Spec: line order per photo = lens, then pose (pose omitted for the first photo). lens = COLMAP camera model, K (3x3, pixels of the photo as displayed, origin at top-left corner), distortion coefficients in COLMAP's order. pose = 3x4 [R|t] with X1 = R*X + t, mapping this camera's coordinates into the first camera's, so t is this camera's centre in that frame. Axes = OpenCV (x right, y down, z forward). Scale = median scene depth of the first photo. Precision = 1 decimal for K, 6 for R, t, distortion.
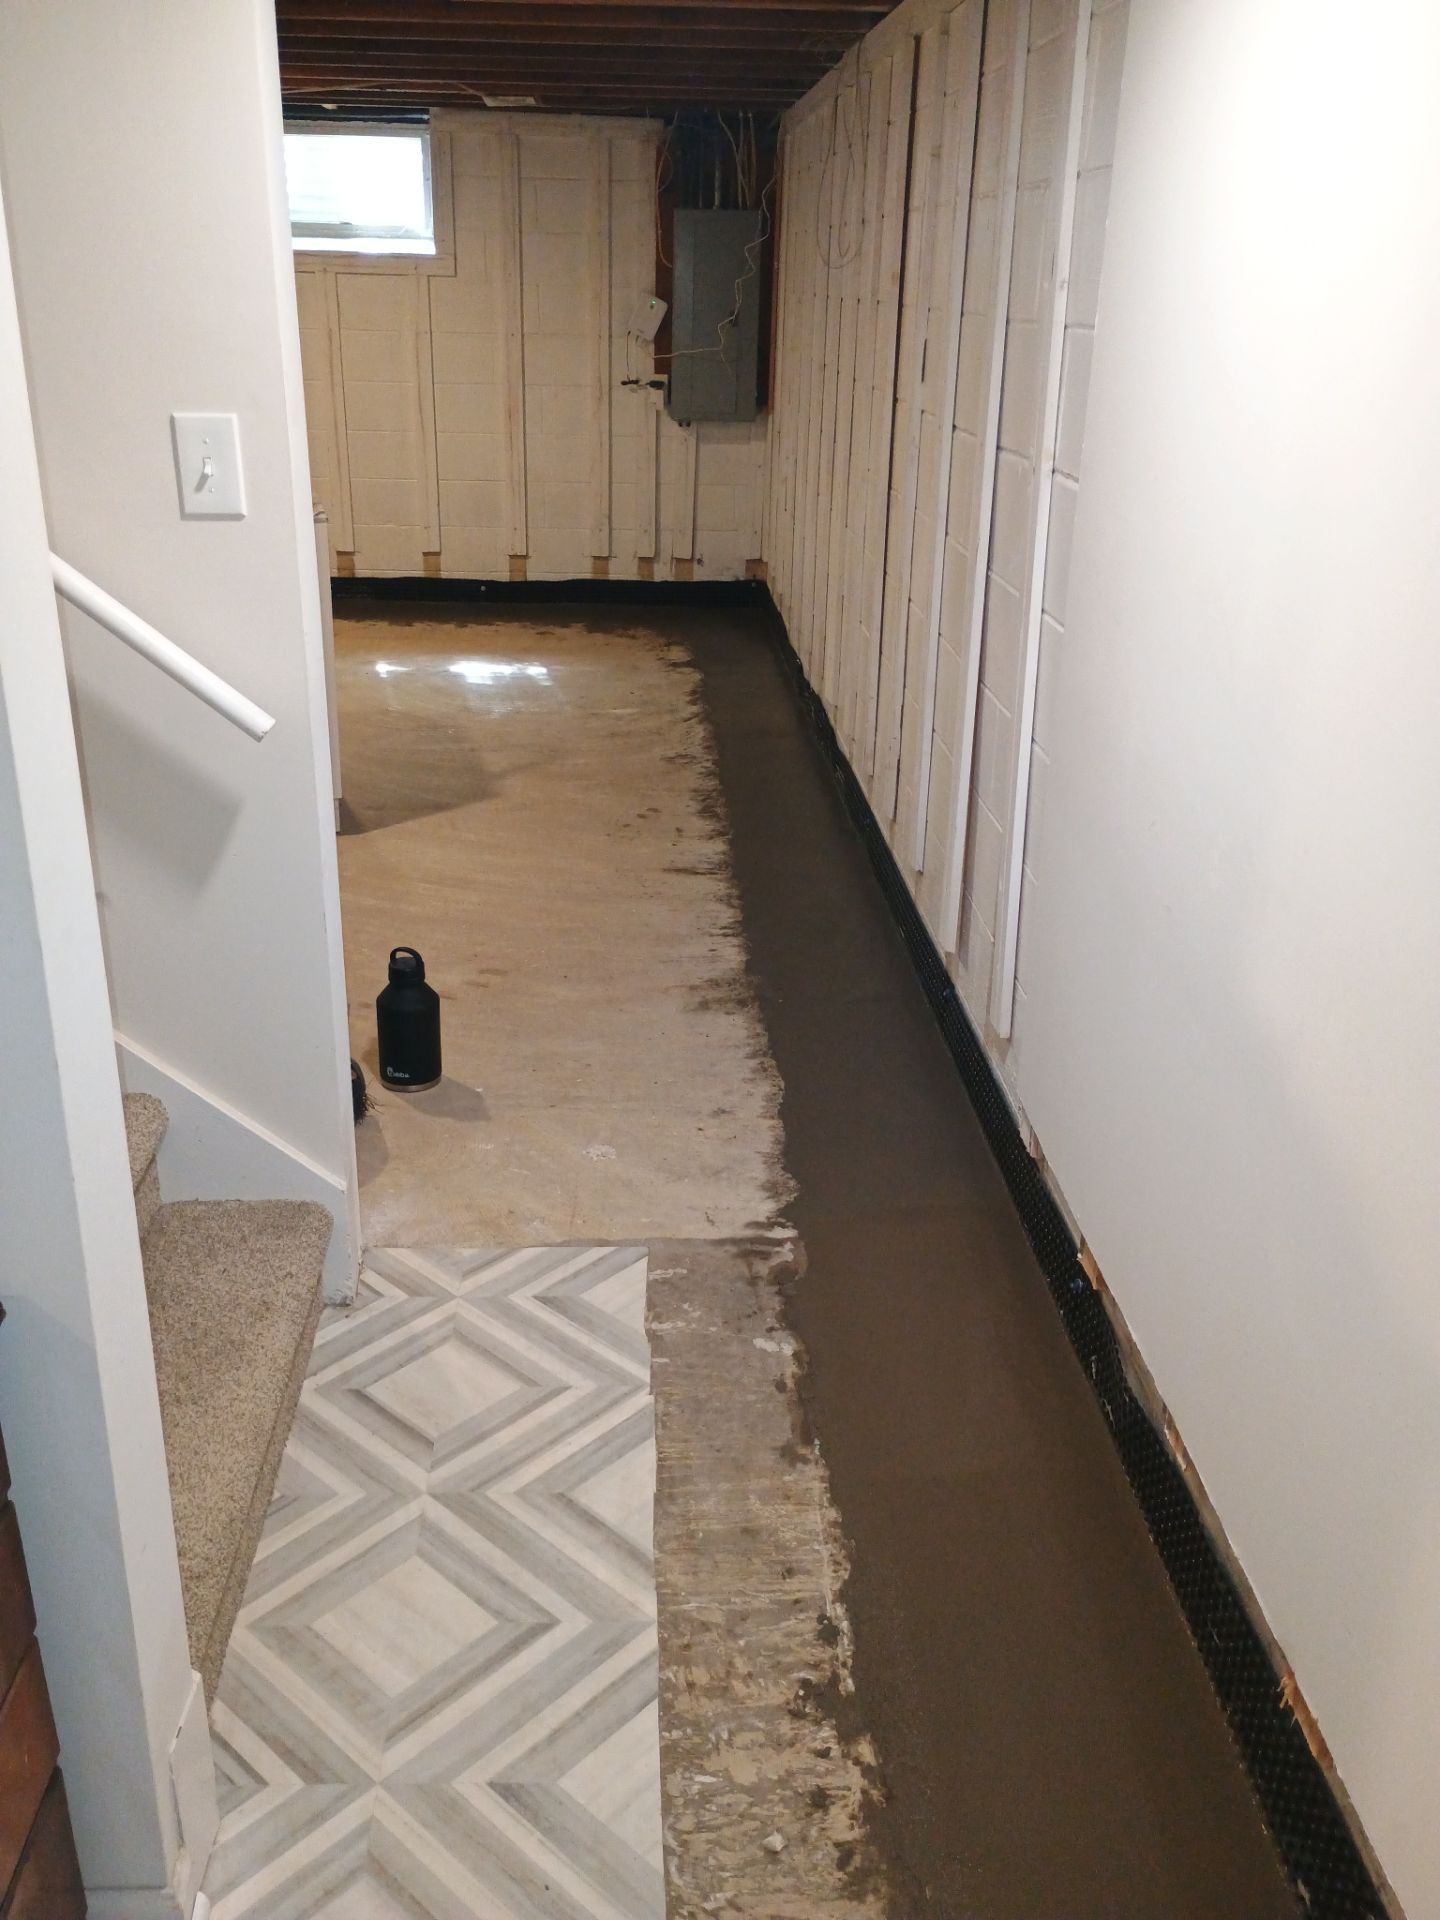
lens RADIAL K [[1678.2, 0, 681.8], [0, 1678.2, 957.1], [0, 0, 1]] dist [0.063998, -0.000337]
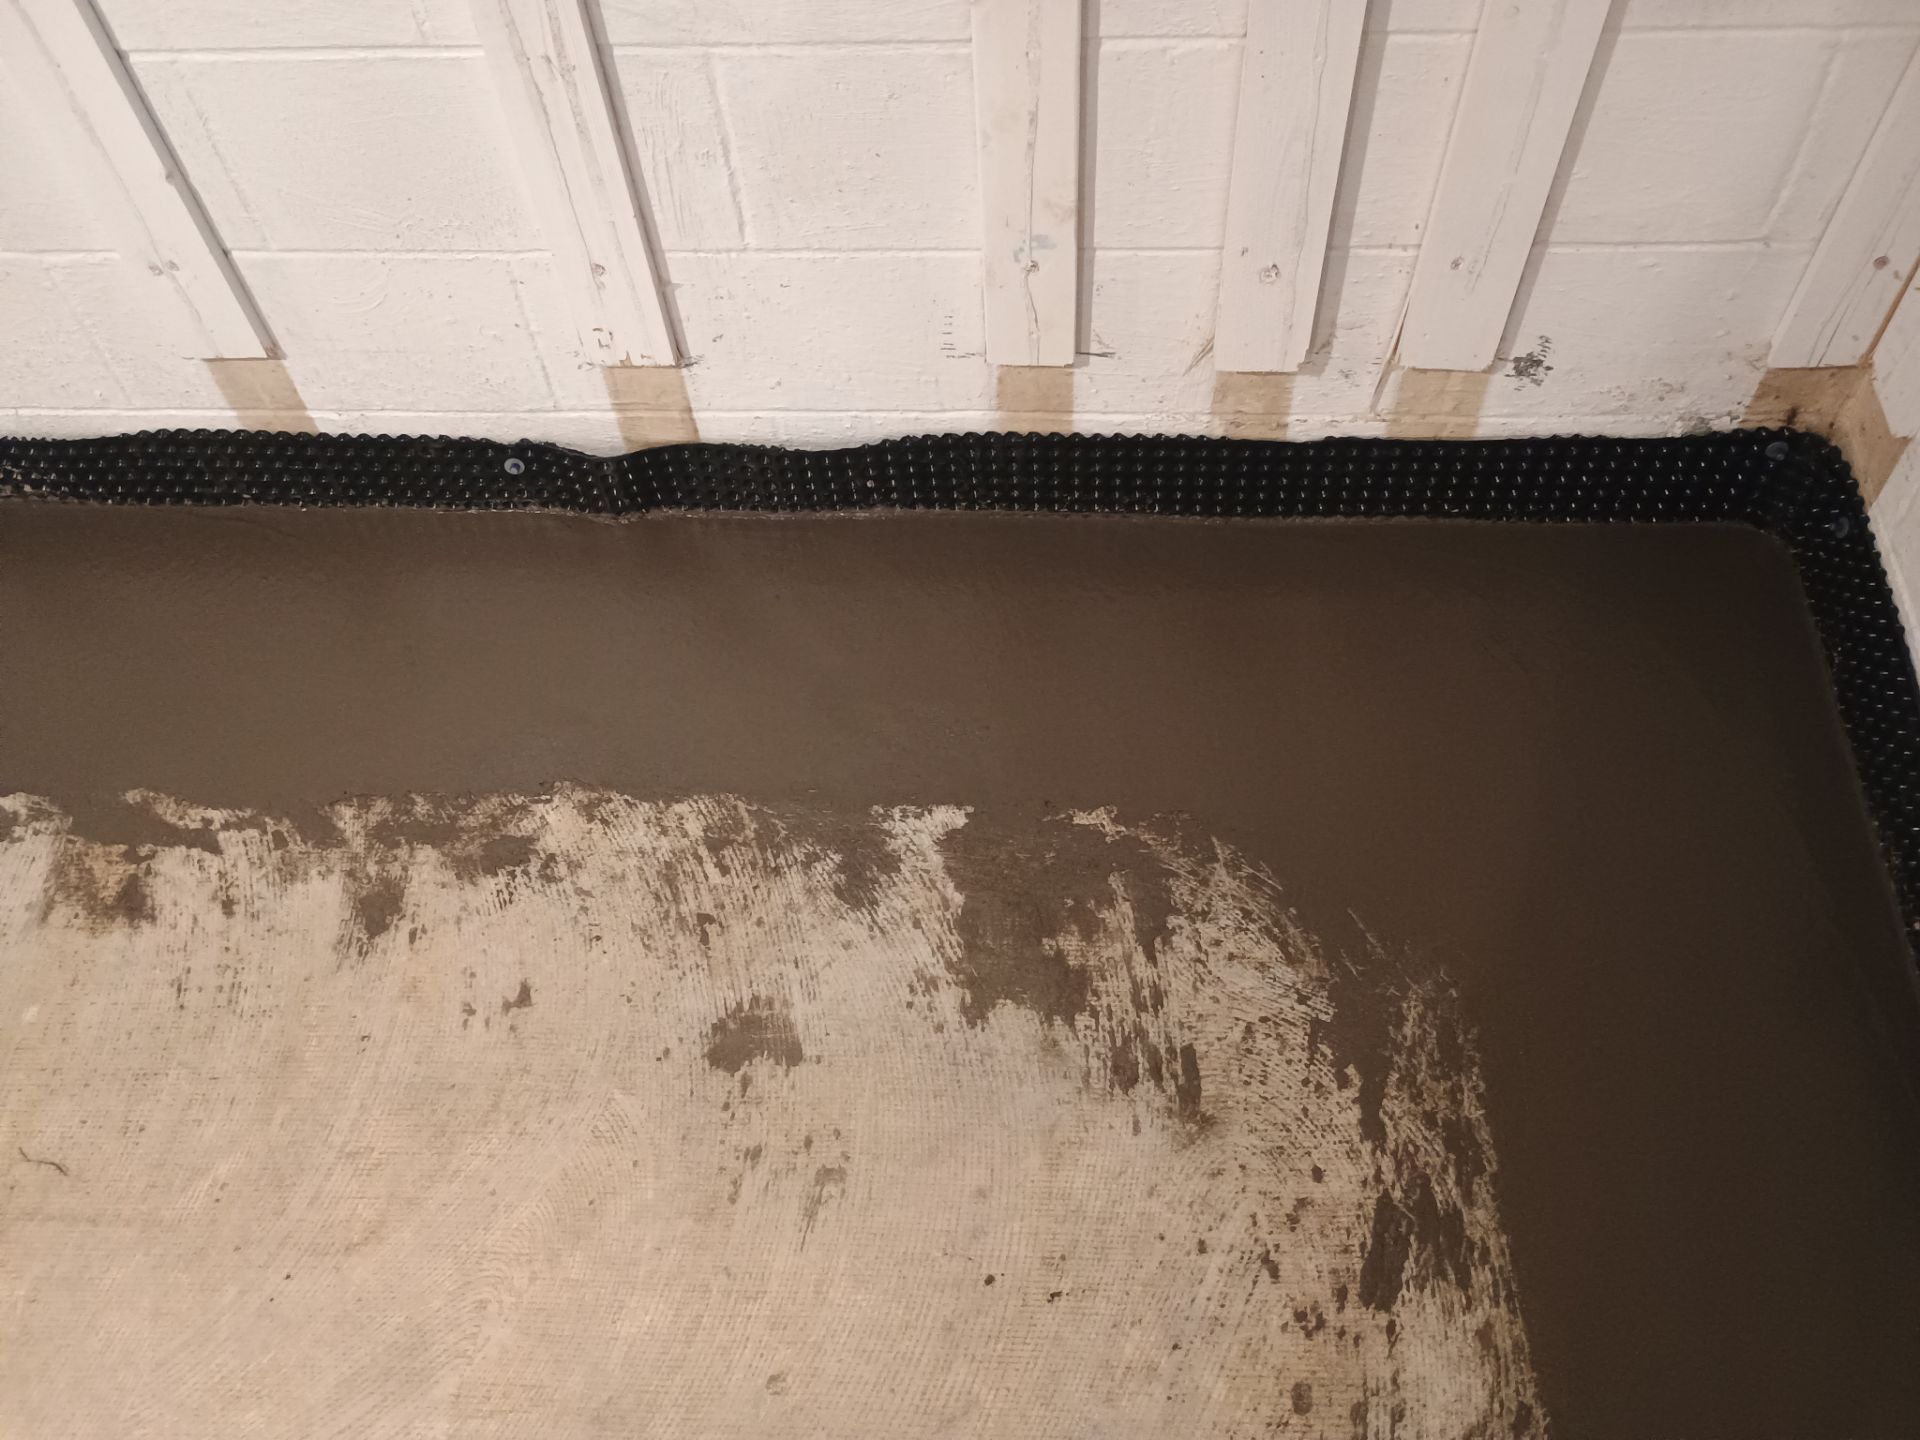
lens RADIAL K [[1659.8, 0, 956.3], [0, 1659.8, 745.9], [0, 0, 1]] dist [0.056086, -0.063342]
pose [[0.993903, 0.032837, -0.105253, -0.035091], [0.032750, 0.823612, 0.566208, -0.316280], [0.105280, -0.566203, 0.817515, 0.813294]]
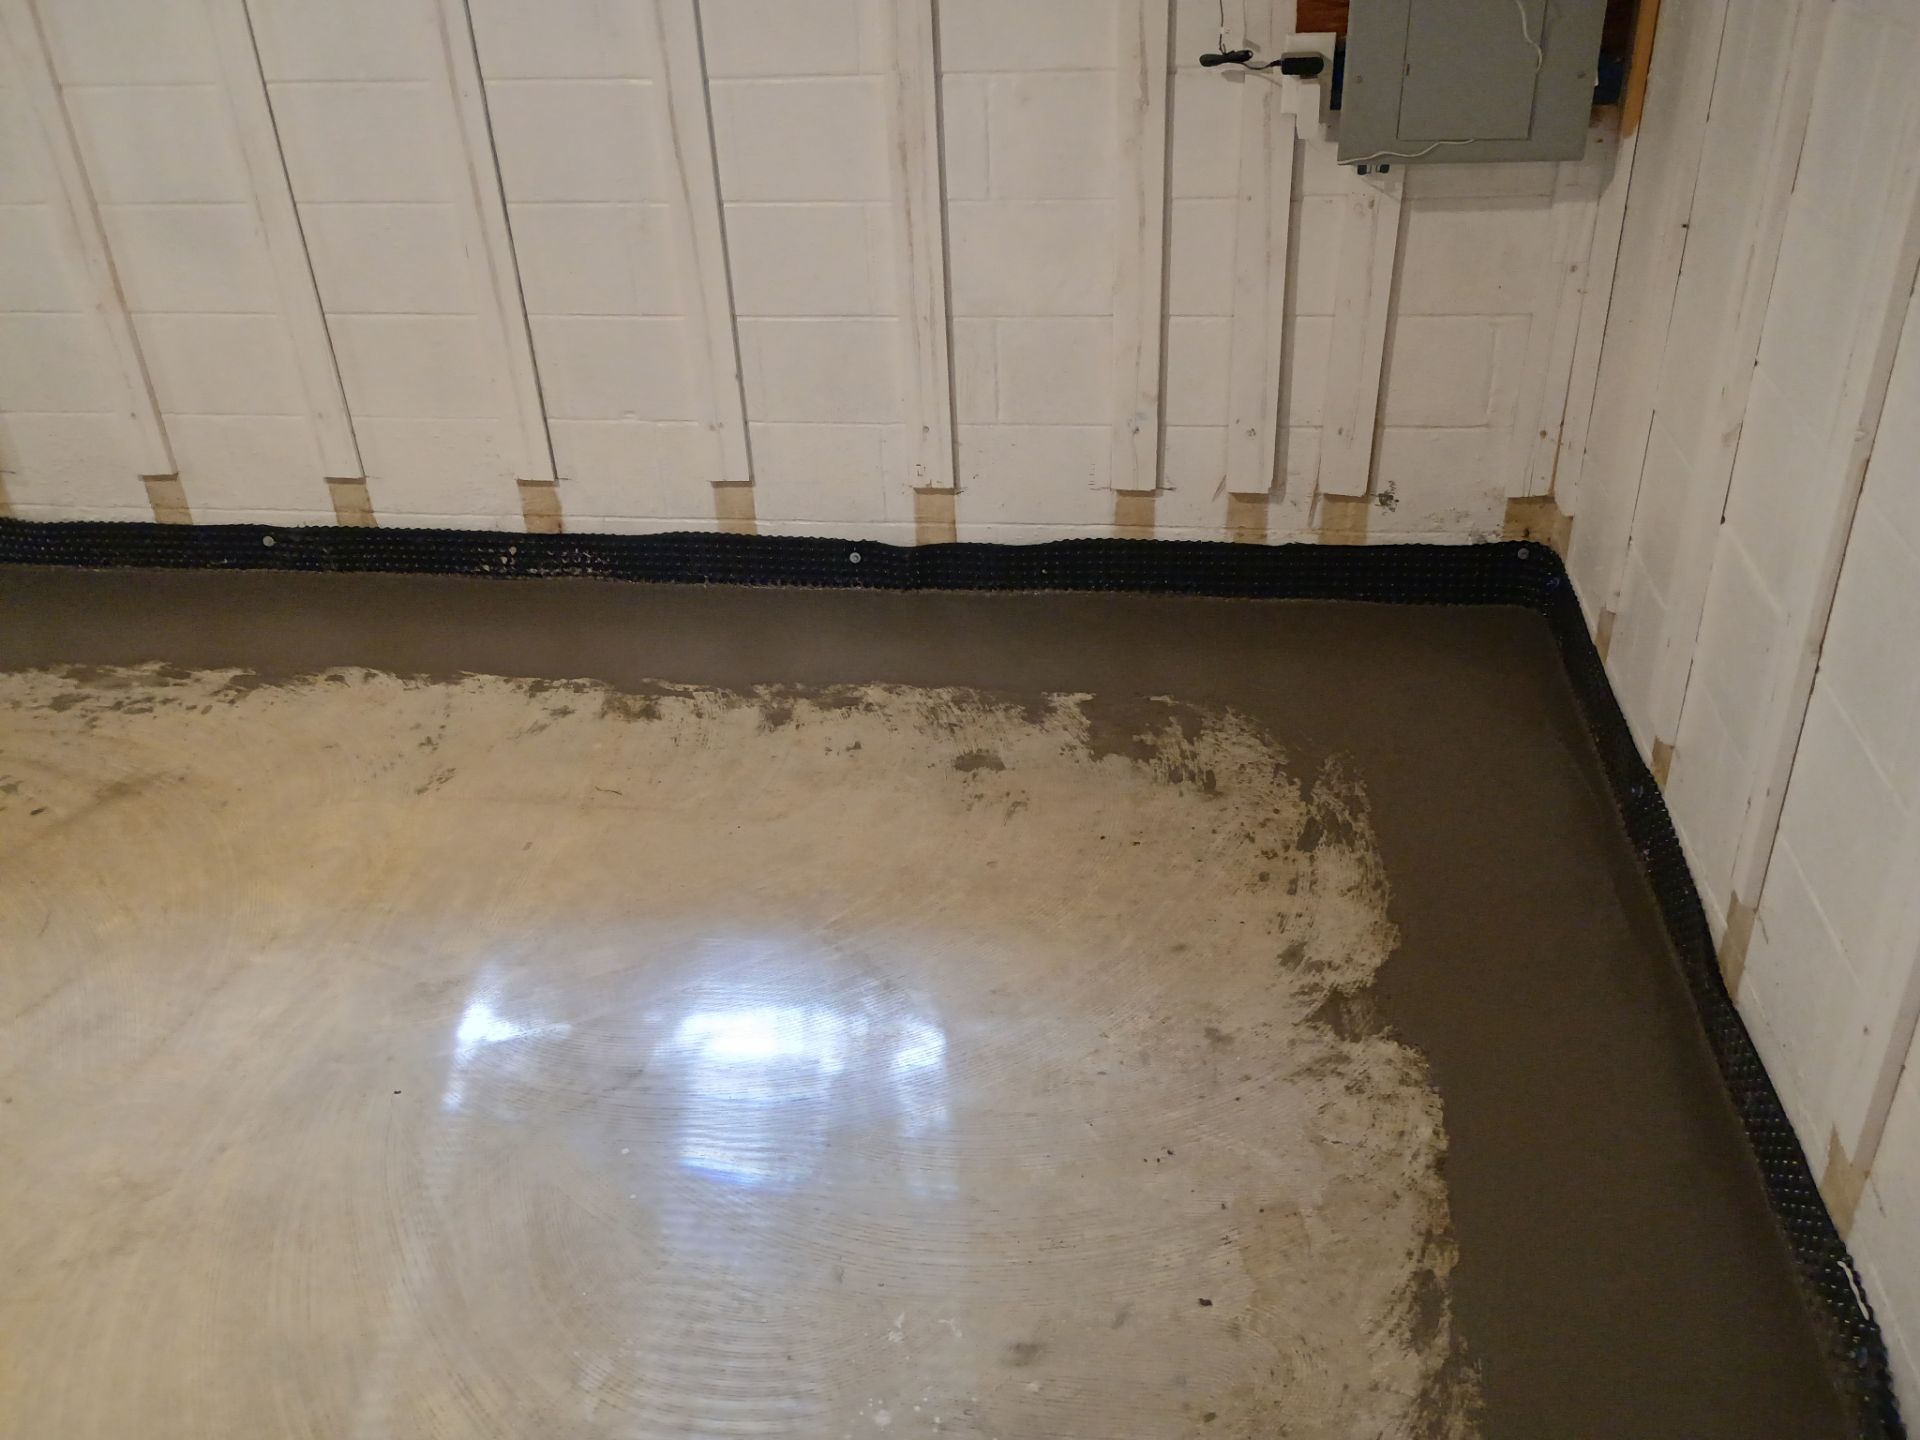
lens RADIAL K [[1666.4, 0, 959.6], [0, 1666.4, 722.0], [0, 0, 1]] dist [0.062060, -0.071743]
pose [[0.985924, 0.032365, -0.164030, -0.022338], [-0.006674, 0.987922, 0.154810, -0.246302], [0.167059, -0.151536, 0.974232, 0.597673]]
